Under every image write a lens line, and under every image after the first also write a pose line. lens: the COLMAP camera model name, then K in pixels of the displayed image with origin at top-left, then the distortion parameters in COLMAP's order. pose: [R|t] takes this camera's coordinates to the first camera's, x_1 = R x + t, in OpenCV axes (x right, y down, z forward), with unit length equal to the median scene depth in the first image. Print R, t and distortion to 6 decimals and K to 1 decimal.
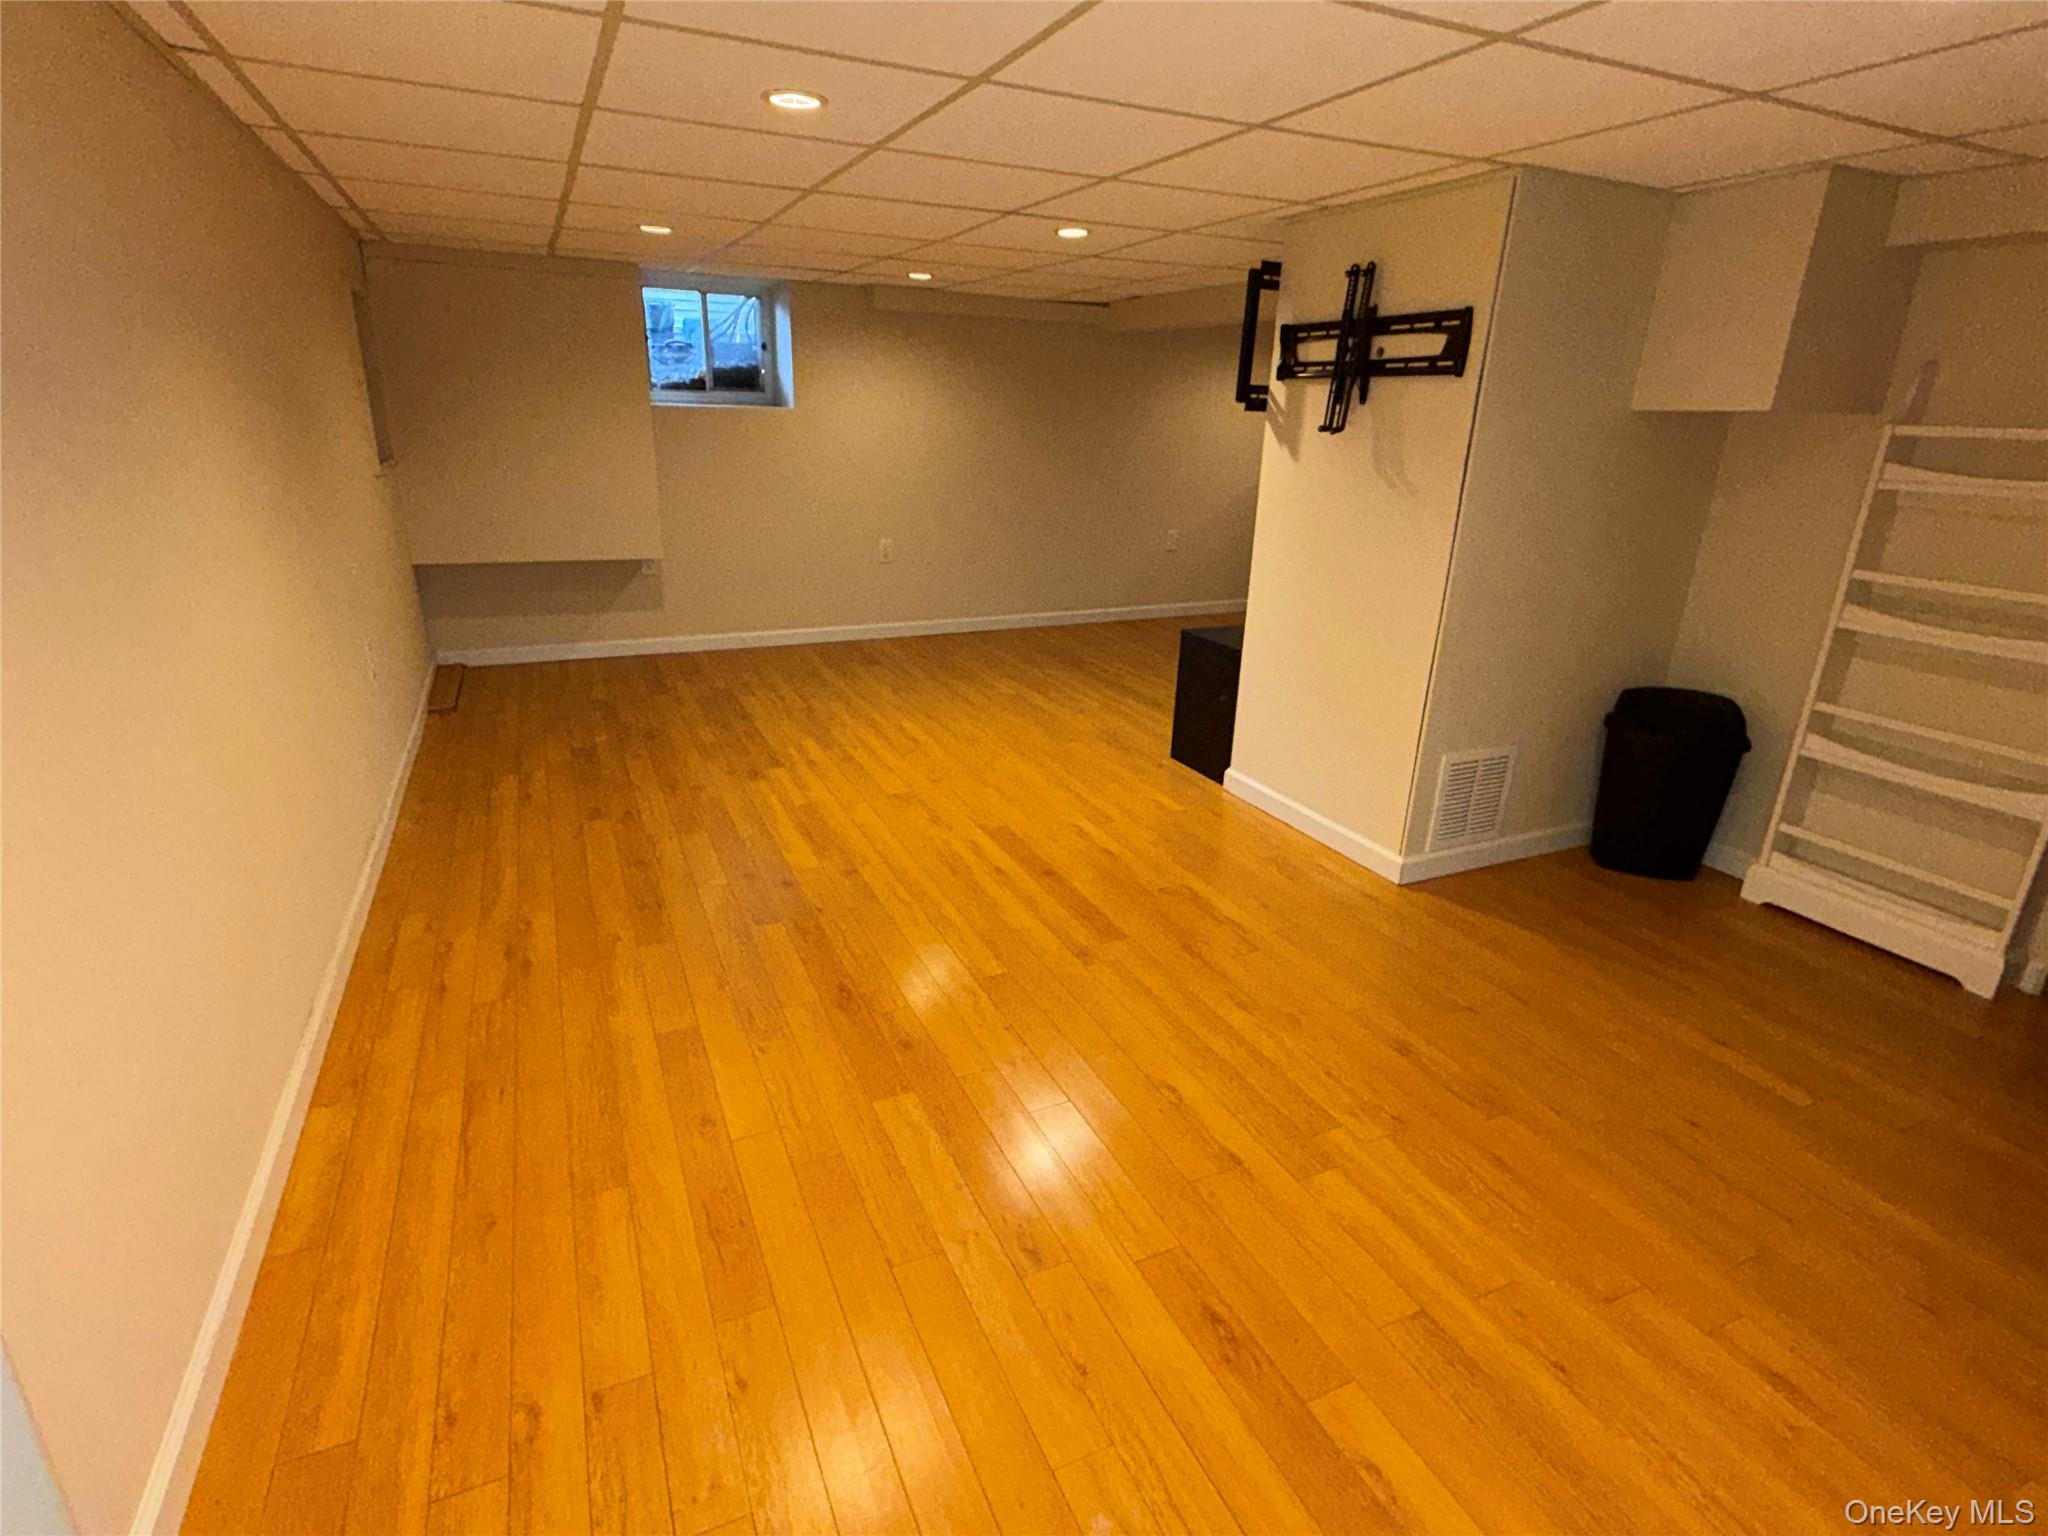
lens RADIAL K [[1007.6, 0, 1022.4], [0, 1007.6, 769.3], [0, 0, 1]] dist [-0.005484, 0.000151]
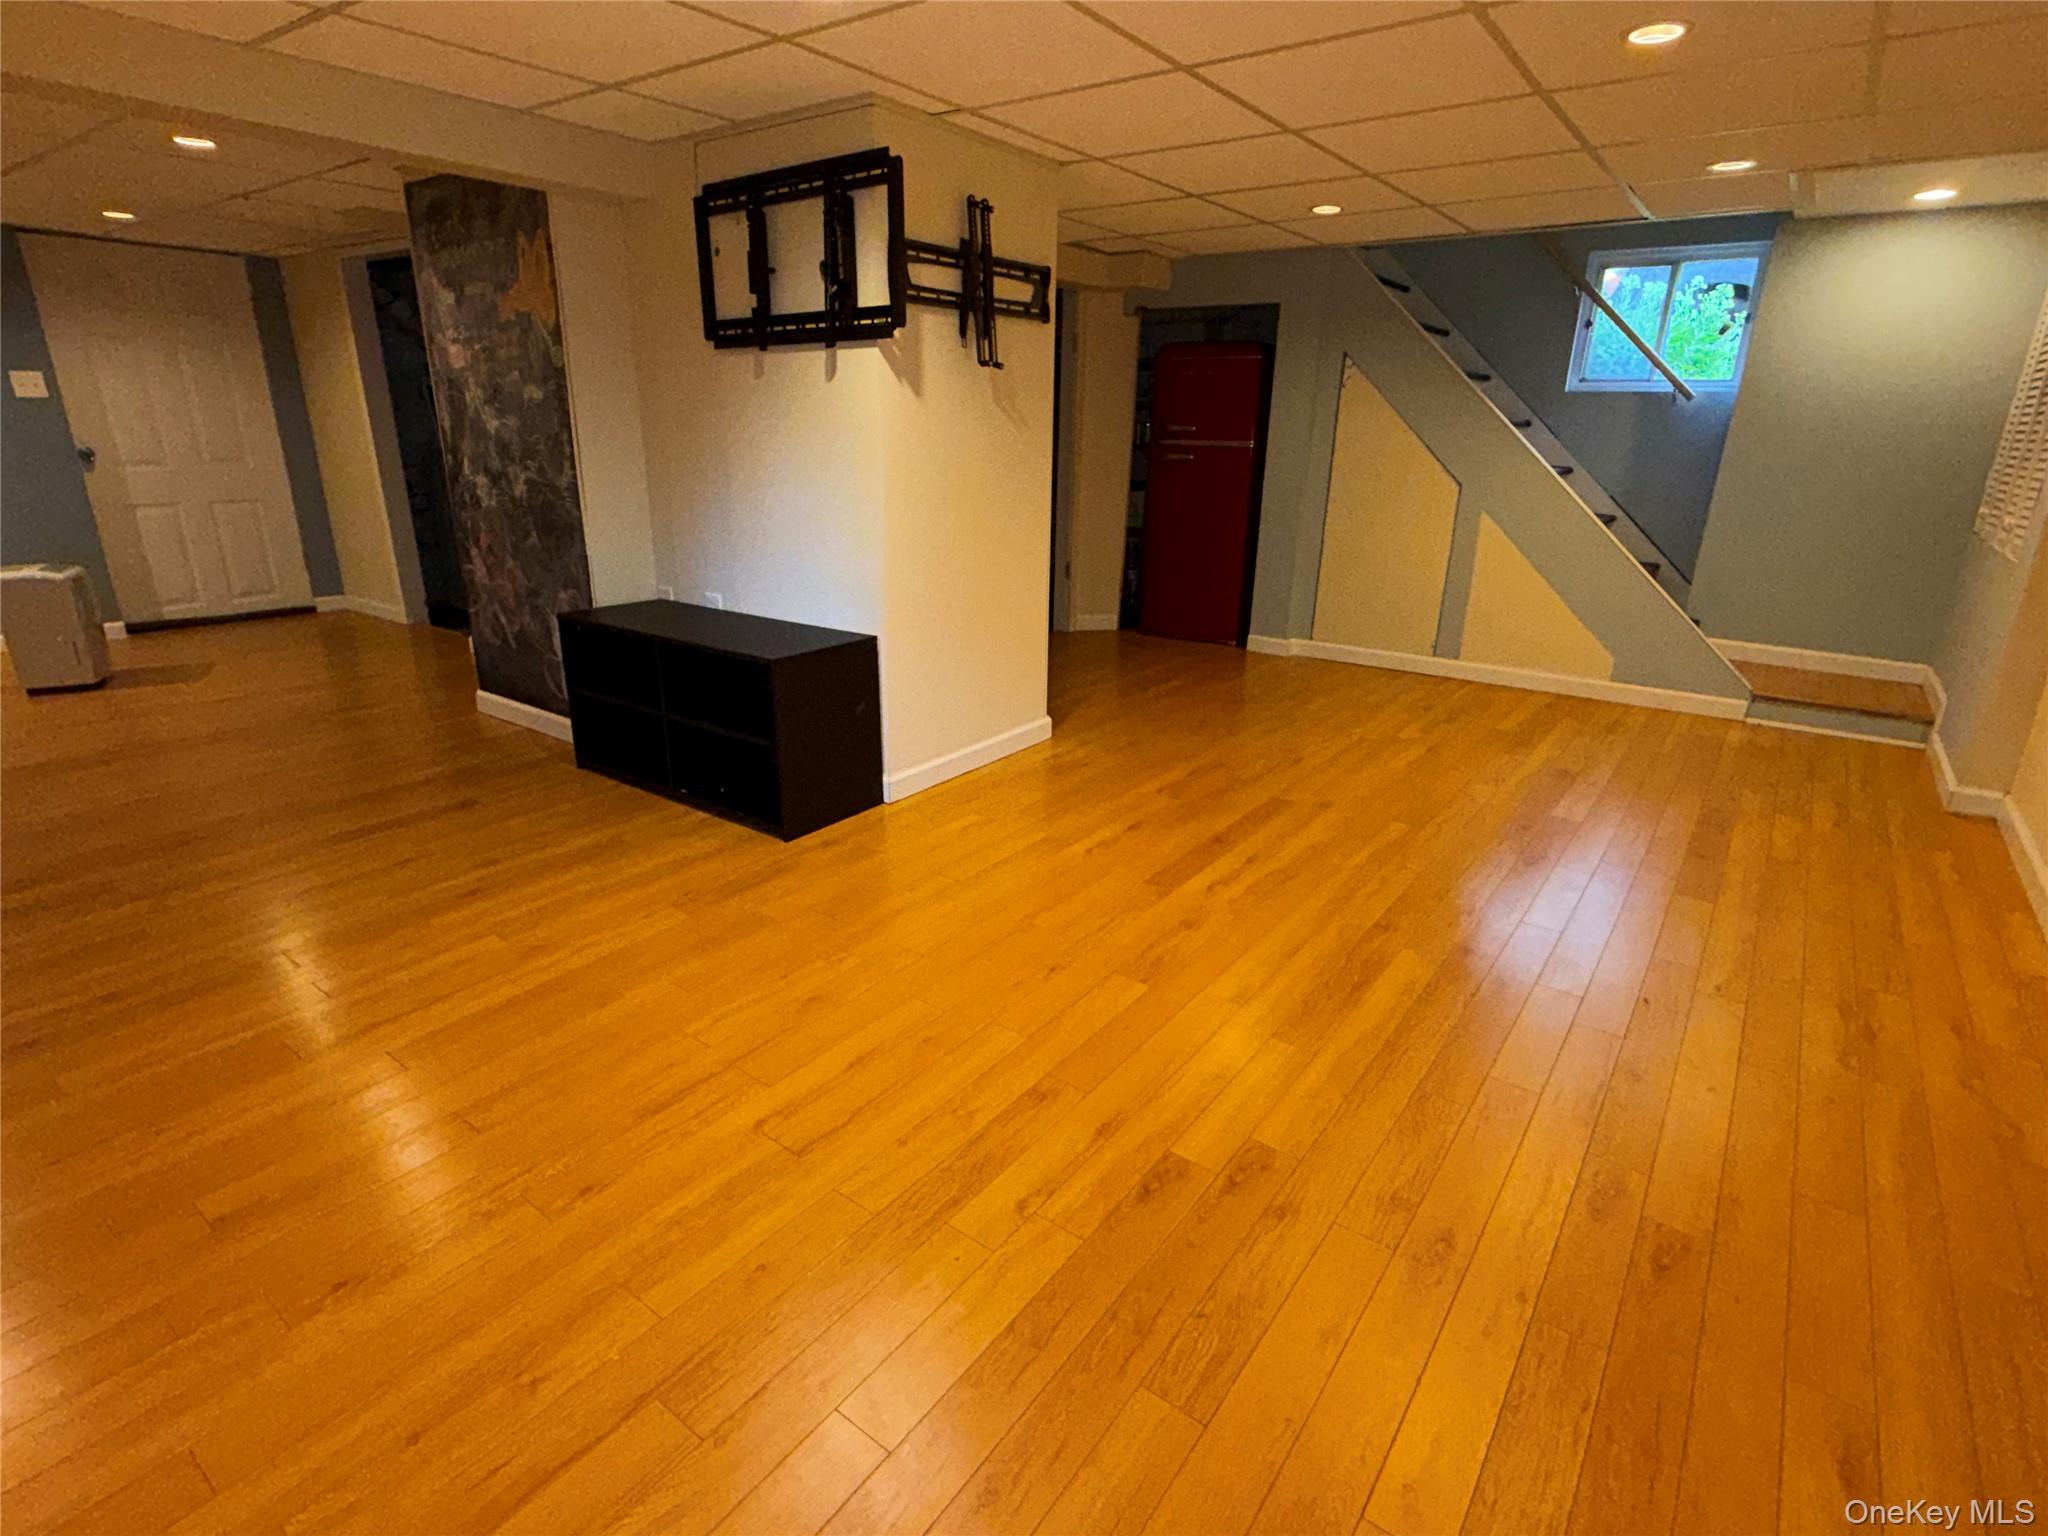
lens RADIAL K [[1007.6, 0, 1023.5], [0, 1007.6, 764.9], [0, 0, 1]] dist [-0.005484, 0.000151]
pose [[-0.467671, -0.318527, 0.824514, -0.655239], [0.274729, 0.834228, 0.478108, -0.465810], [-0.840123, 0.450116, -0.302636, 1.427183]]
